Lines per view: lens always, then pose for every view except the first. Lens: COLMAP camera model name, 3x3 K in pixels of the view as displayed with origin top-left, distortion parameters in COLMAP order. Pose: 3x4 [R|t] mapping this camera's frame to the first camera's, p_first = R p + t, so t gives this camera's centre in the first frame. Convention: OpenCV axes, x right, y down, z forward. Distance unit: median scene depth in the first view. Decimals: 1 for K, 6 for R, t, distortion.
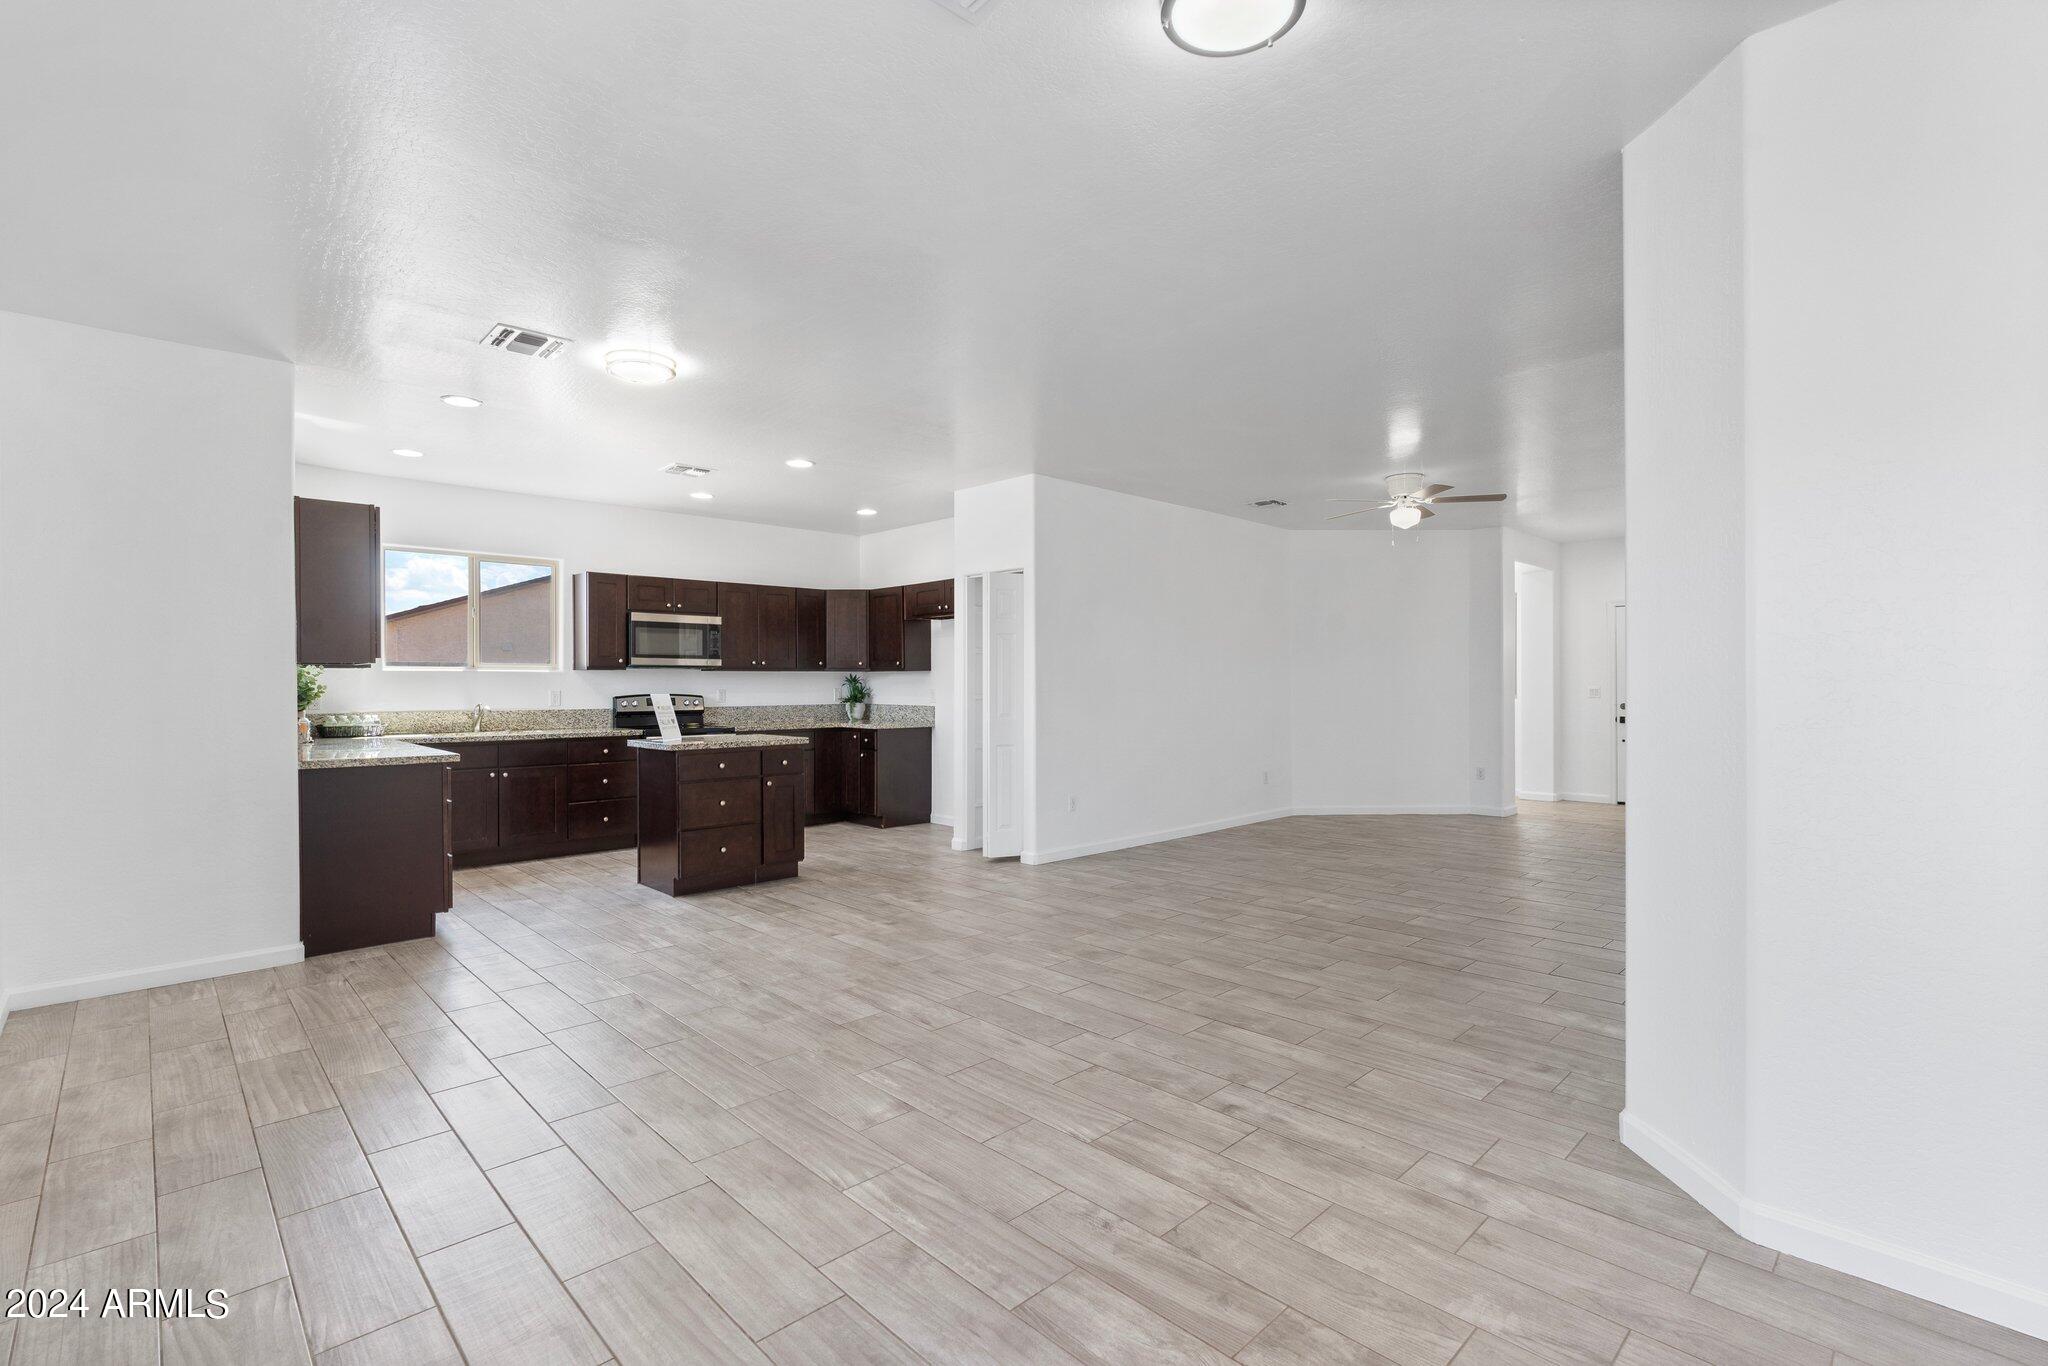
lens RADIAL K [[934.5, 0, 1014.3], [0, 934.5, 692.5], [0, 0, 1]] dist [-0.012271, 0.004913]
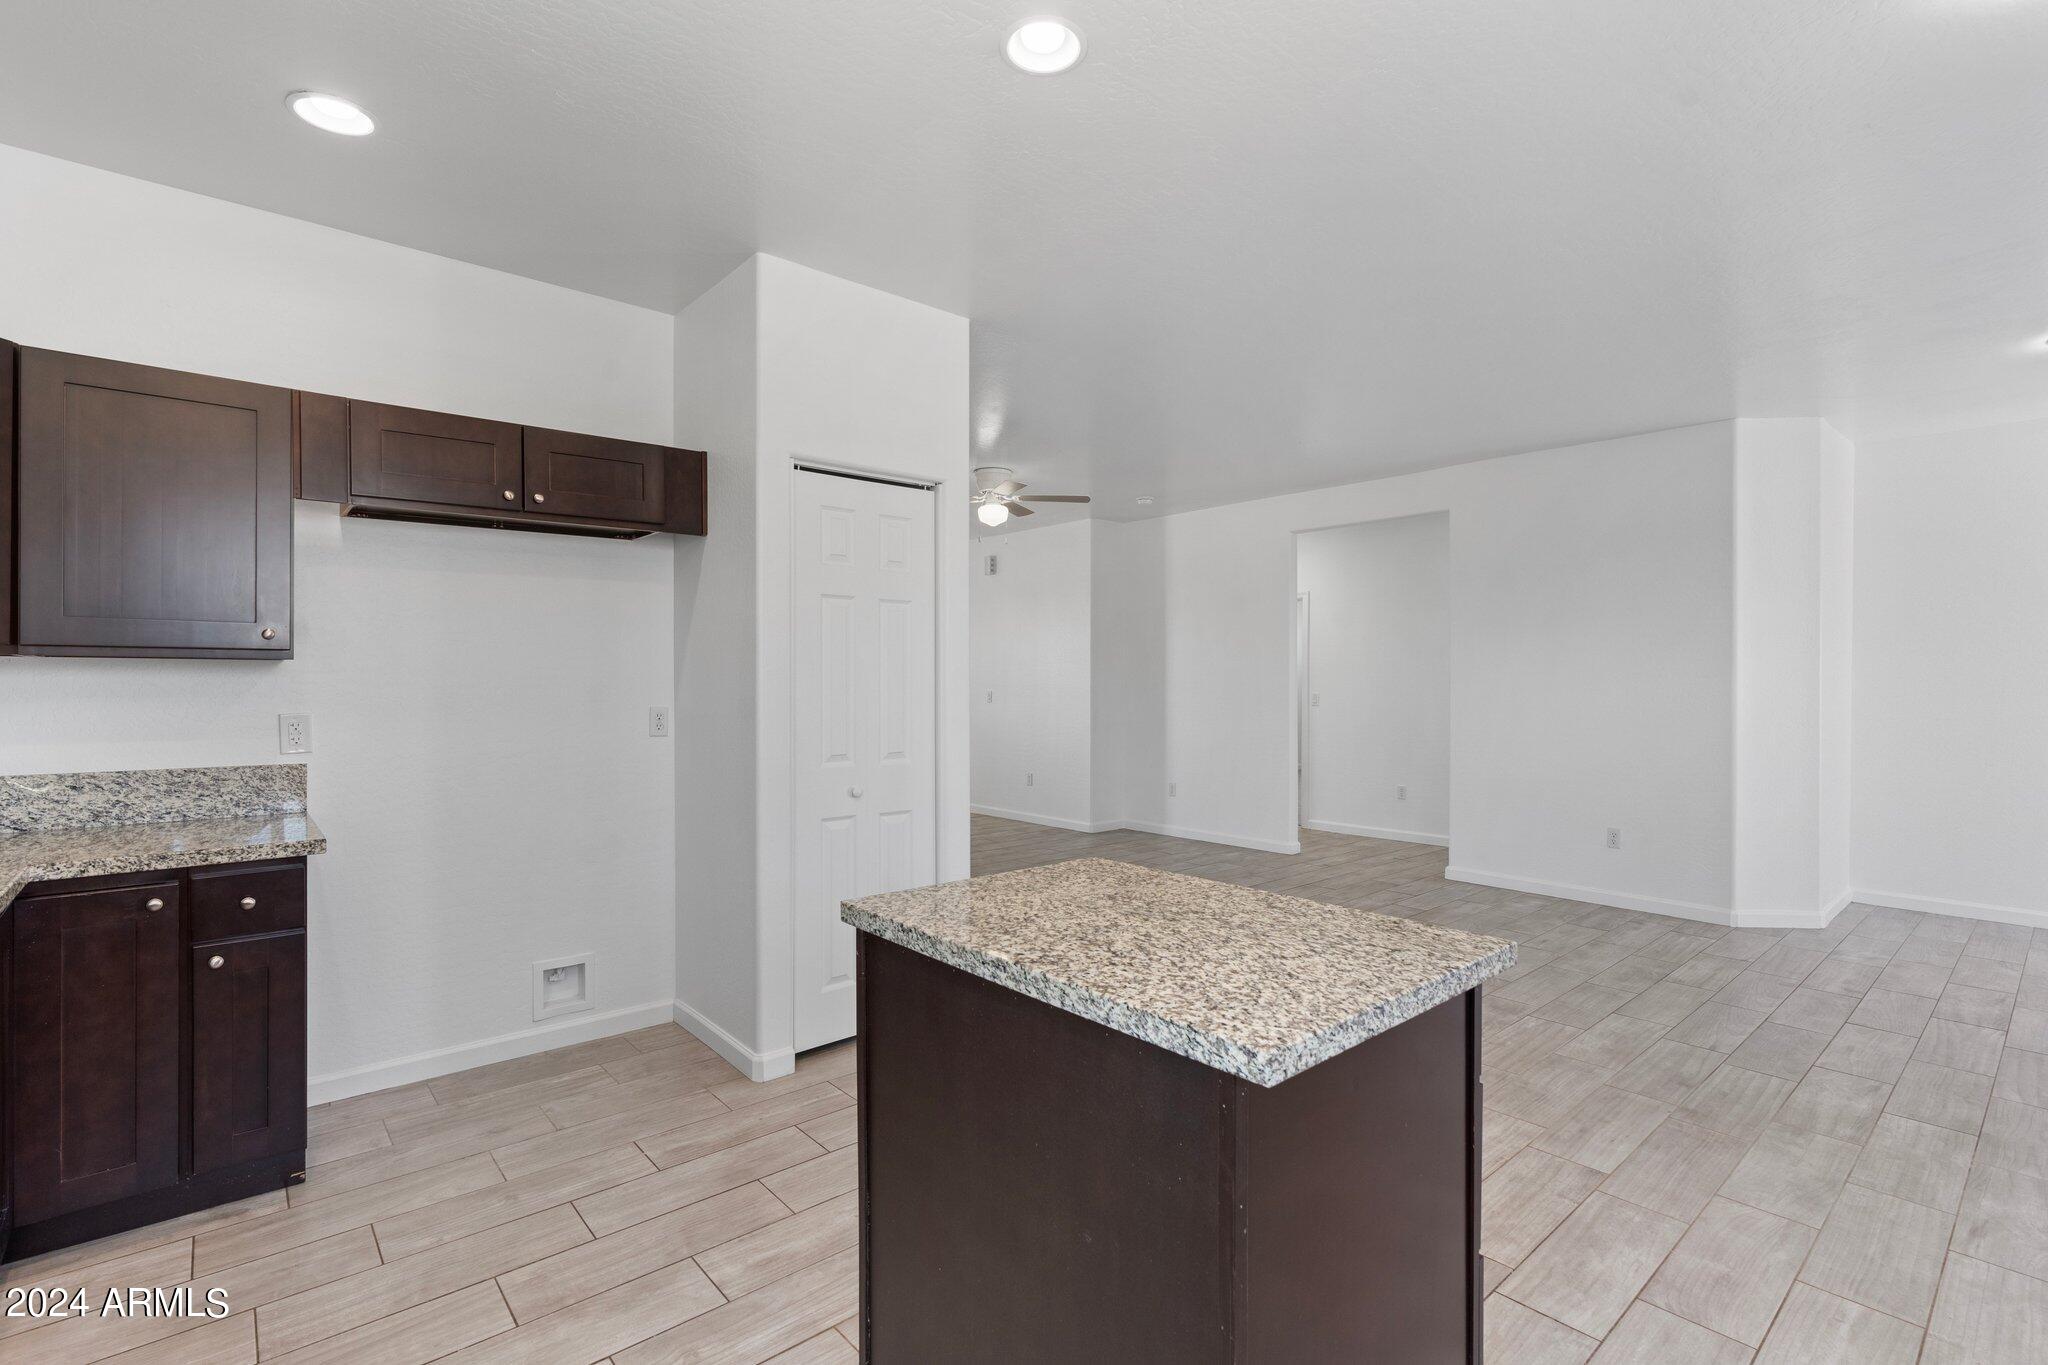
lens RADIAL K [[934.5, 0, 1029.8], [0, 934.5, 680.8], [0, 0, 1]] dist [-0.012271, 0.004913]
pose [[0.045057, 0.002420, 0.998981, -0.581434], [0.010261, 0.999943, -0.002885, -0.017185], [-0.998932, 0.010381, 0.045030, 1.022343]]
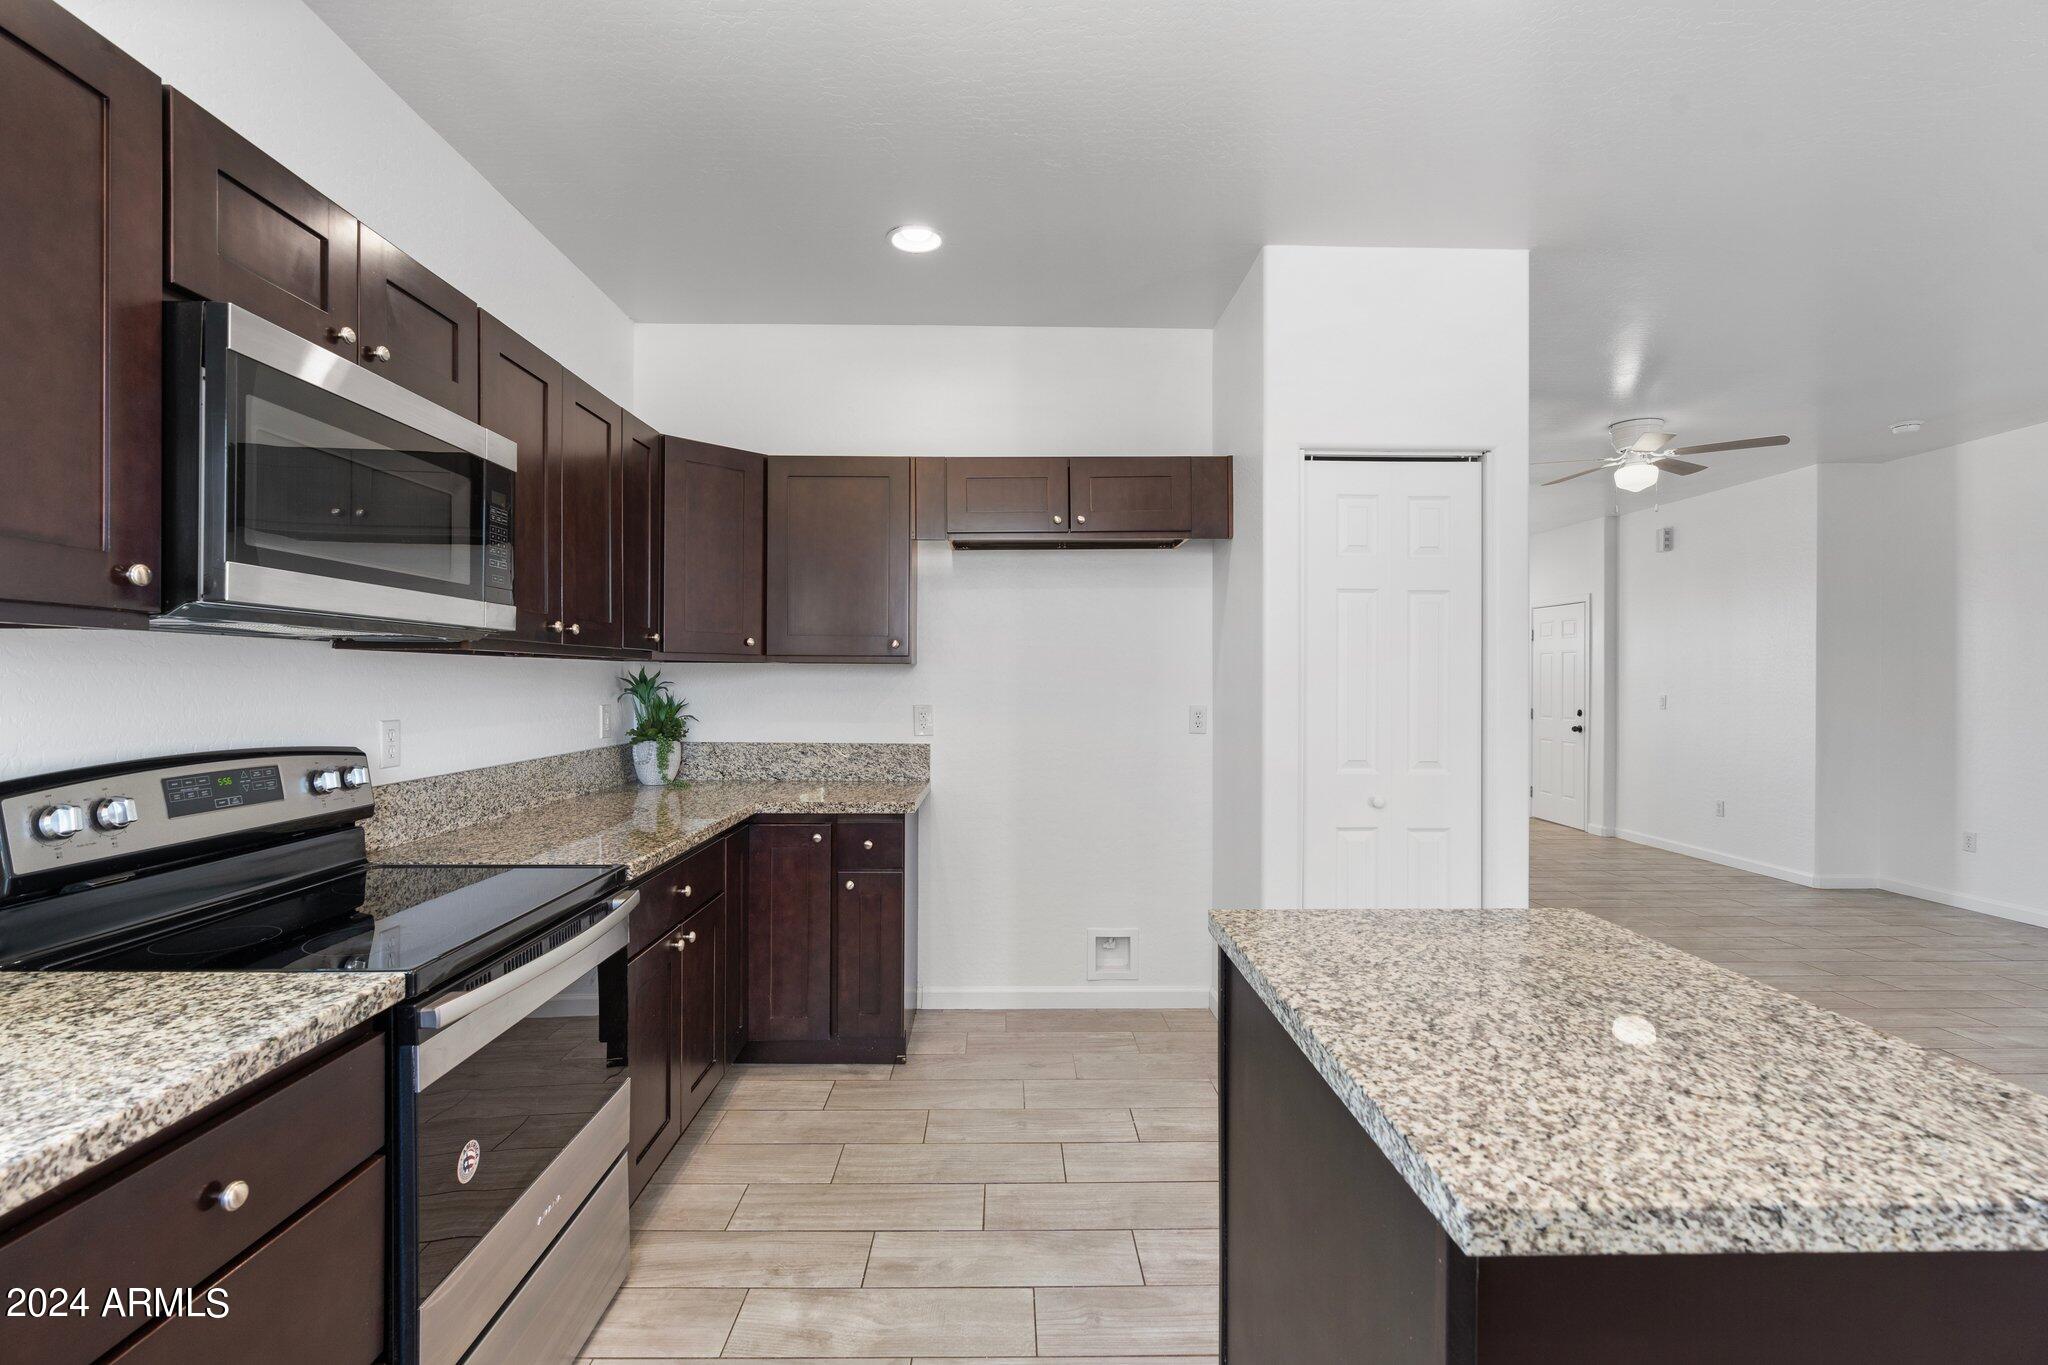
lens RADIAL K [[934.5, 0, 1023.5], [0, 934.5, 681.4], [0, 0, 1]] dist [-0.012271, 0.004913]
pose [[0.675767, 0.004231, 0.737103, -0.537298], [0.002742, 0.999962, -0.008253, -0.015989], [-0.737110, 0.007598, 0.675730, 0.949313]]
